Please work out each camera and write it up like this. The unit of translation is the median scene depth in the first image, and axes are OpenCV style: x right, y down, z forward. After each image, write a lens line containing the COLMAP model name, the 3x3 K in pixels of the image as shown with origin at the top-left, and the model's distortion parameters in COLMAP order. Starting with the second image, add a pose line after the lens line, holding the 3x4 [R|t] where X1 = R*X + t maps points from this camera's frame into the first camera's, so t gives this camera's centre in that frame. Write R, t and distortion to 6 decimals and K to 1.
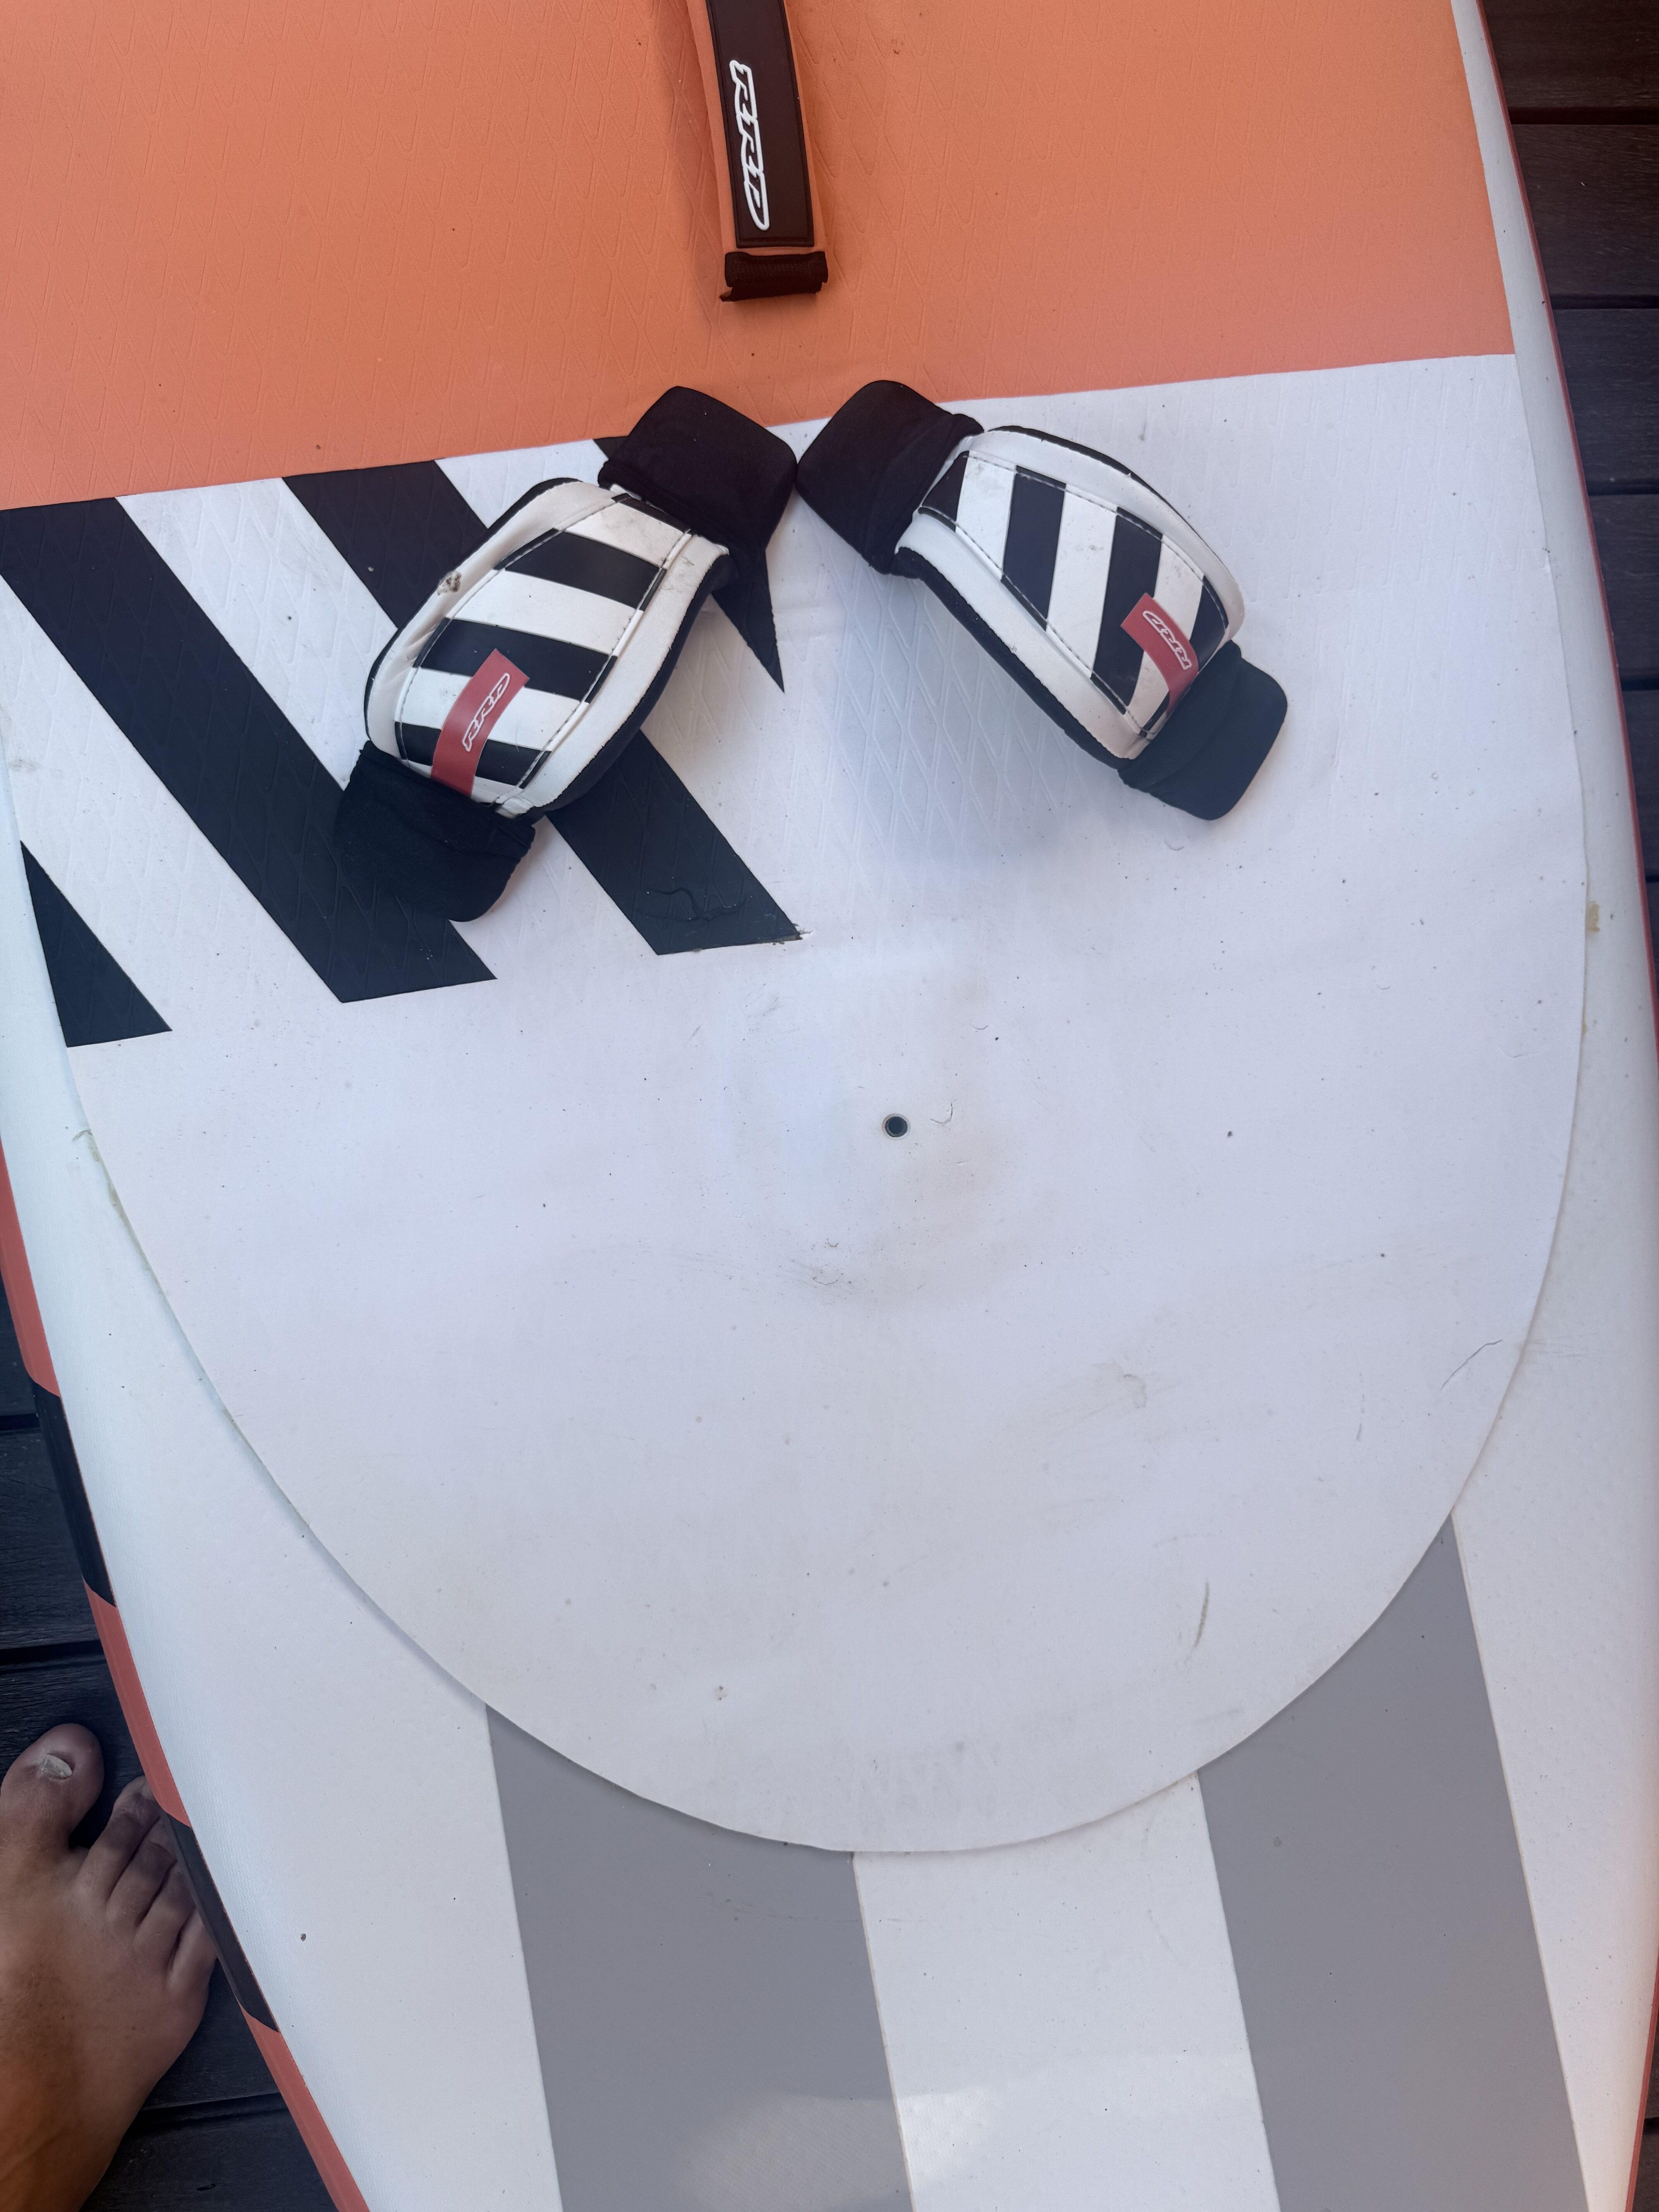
lens RADIAL K [[1508.0, 0, 823.3], [0, 1508.0, 1108.3], [0, 0, 1]] dist [0.001229, -0.000456]
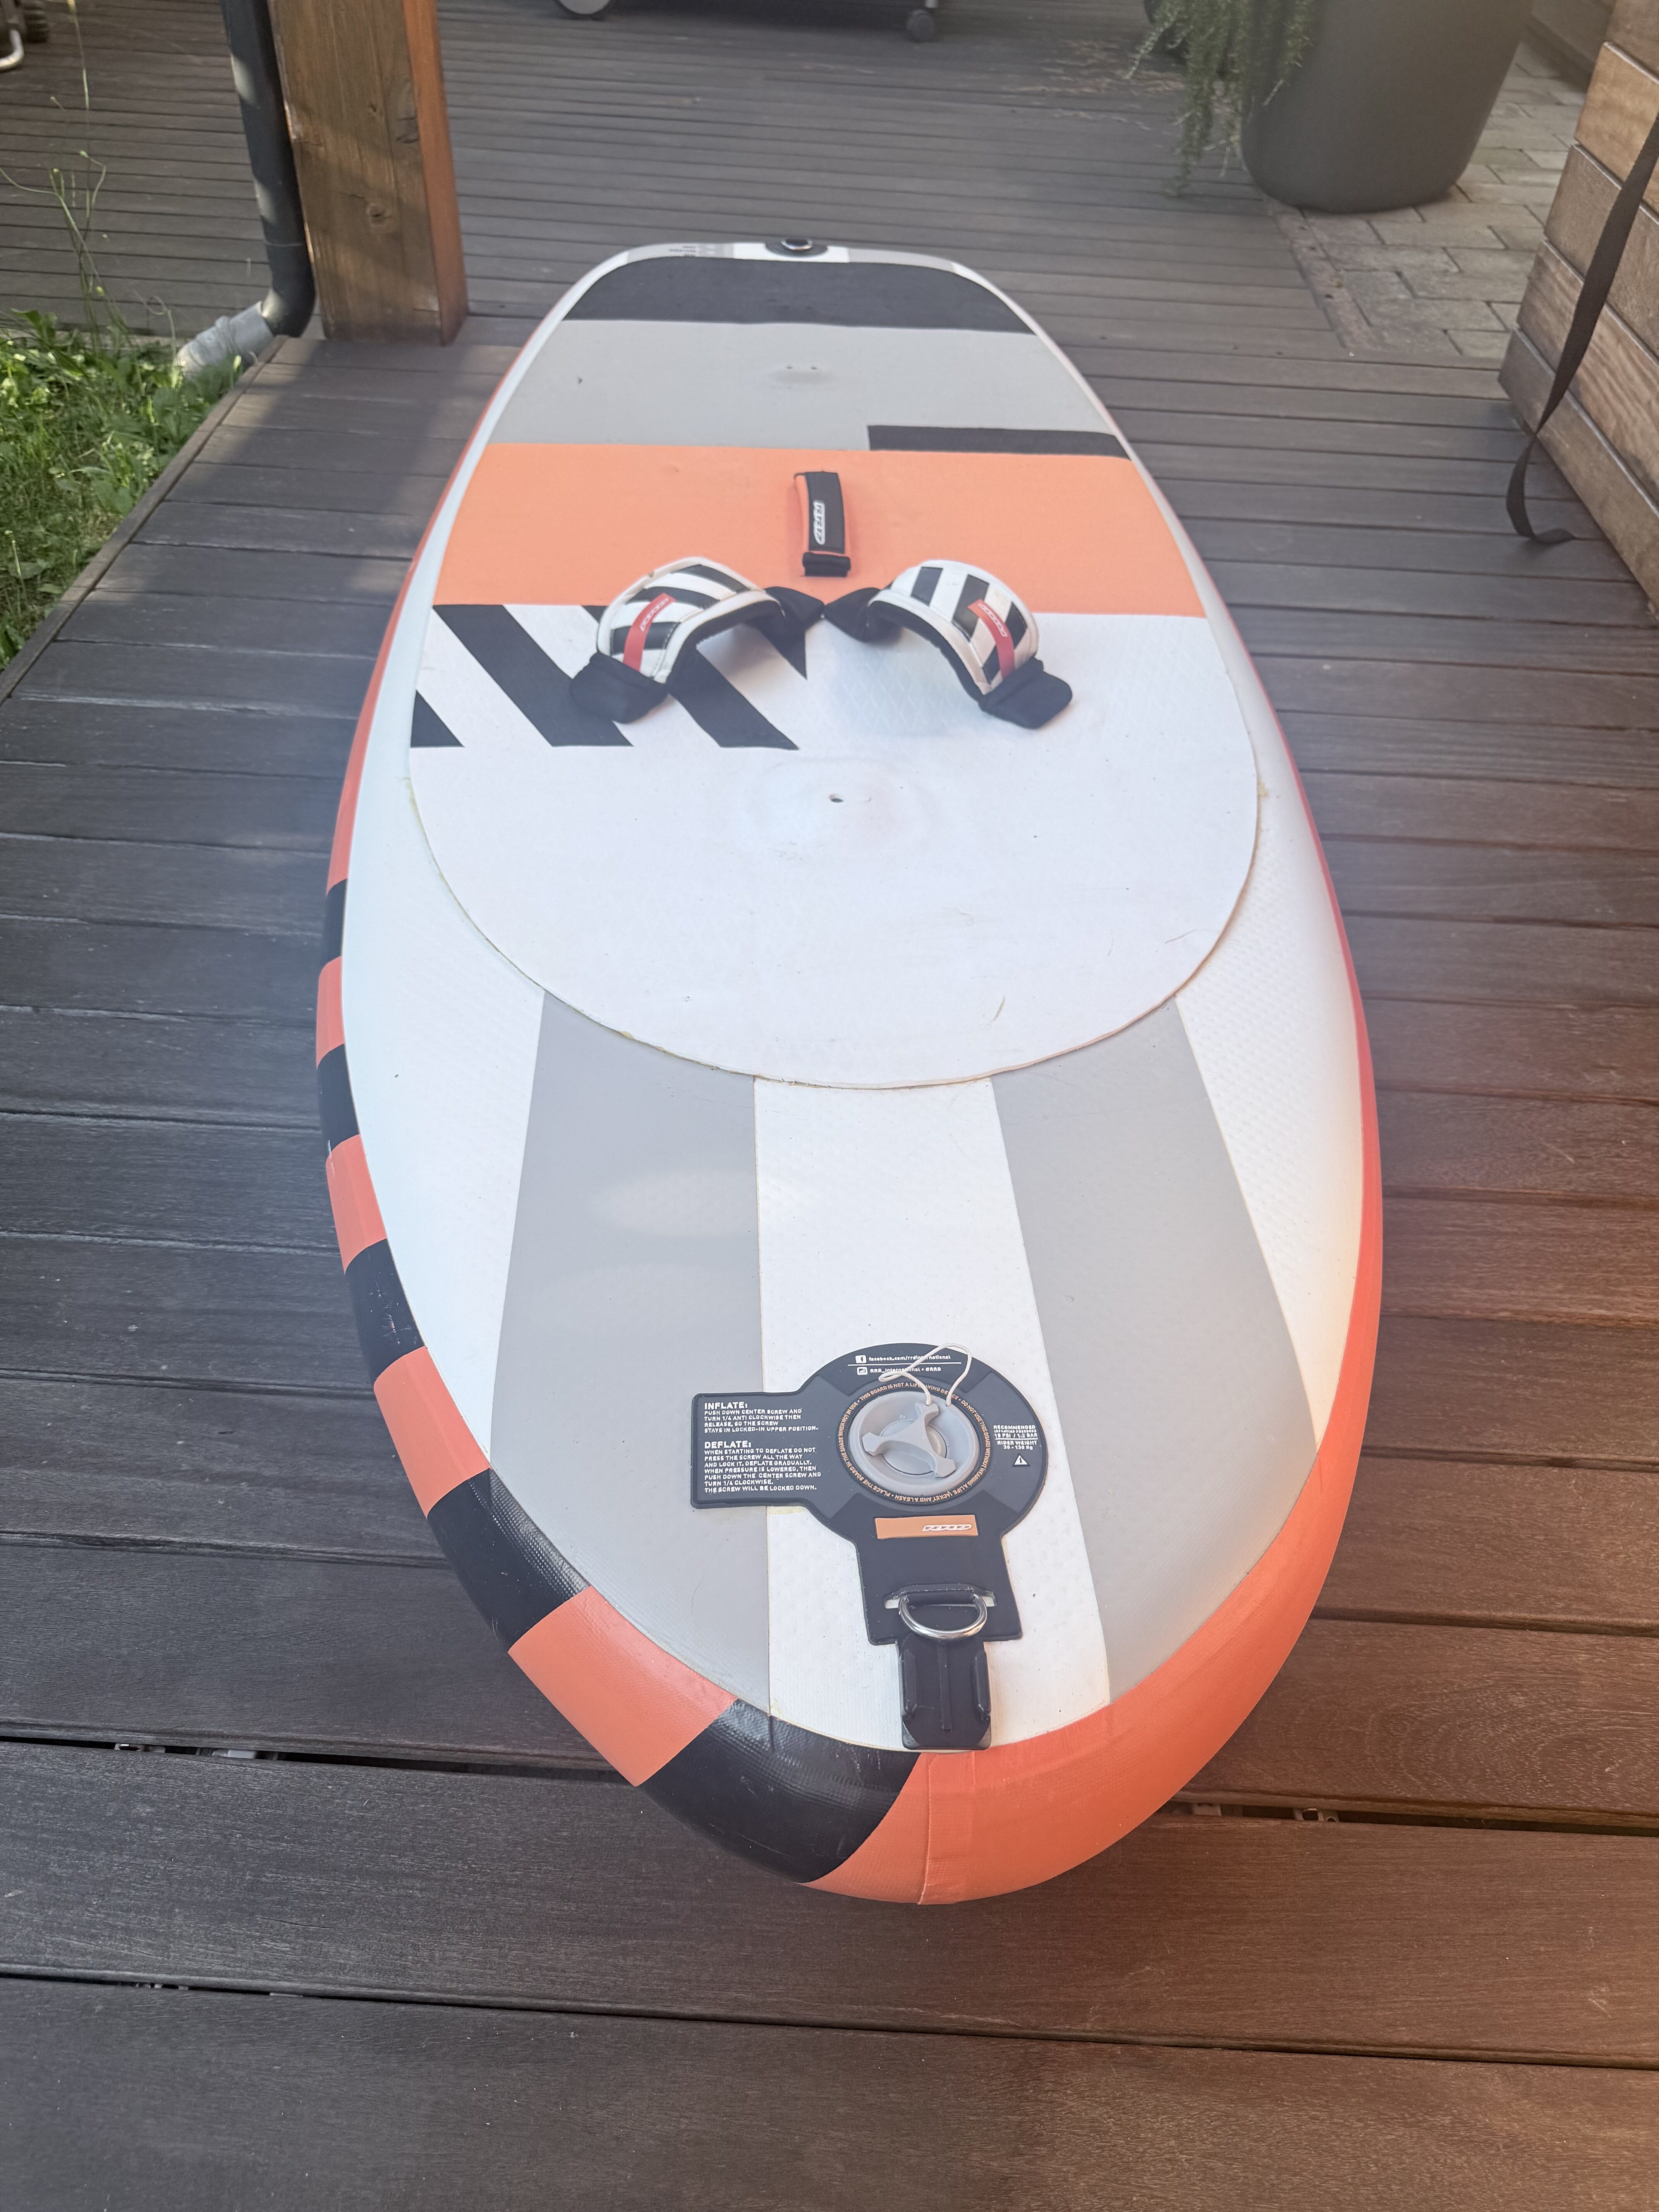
lens RADIAL K [[1508.0, 0, 842.9], [0, 1508.0, 1104.2], [0, 0, 1]] dist [0.001229, -0.000456]
pose [[0.992448, 0.034340, -0.117759, 0.272845], [-0.100848, 0.774939, -0.623939, 1.378373], [0.069830, 0.631103, 0.772550, -0.148309]]
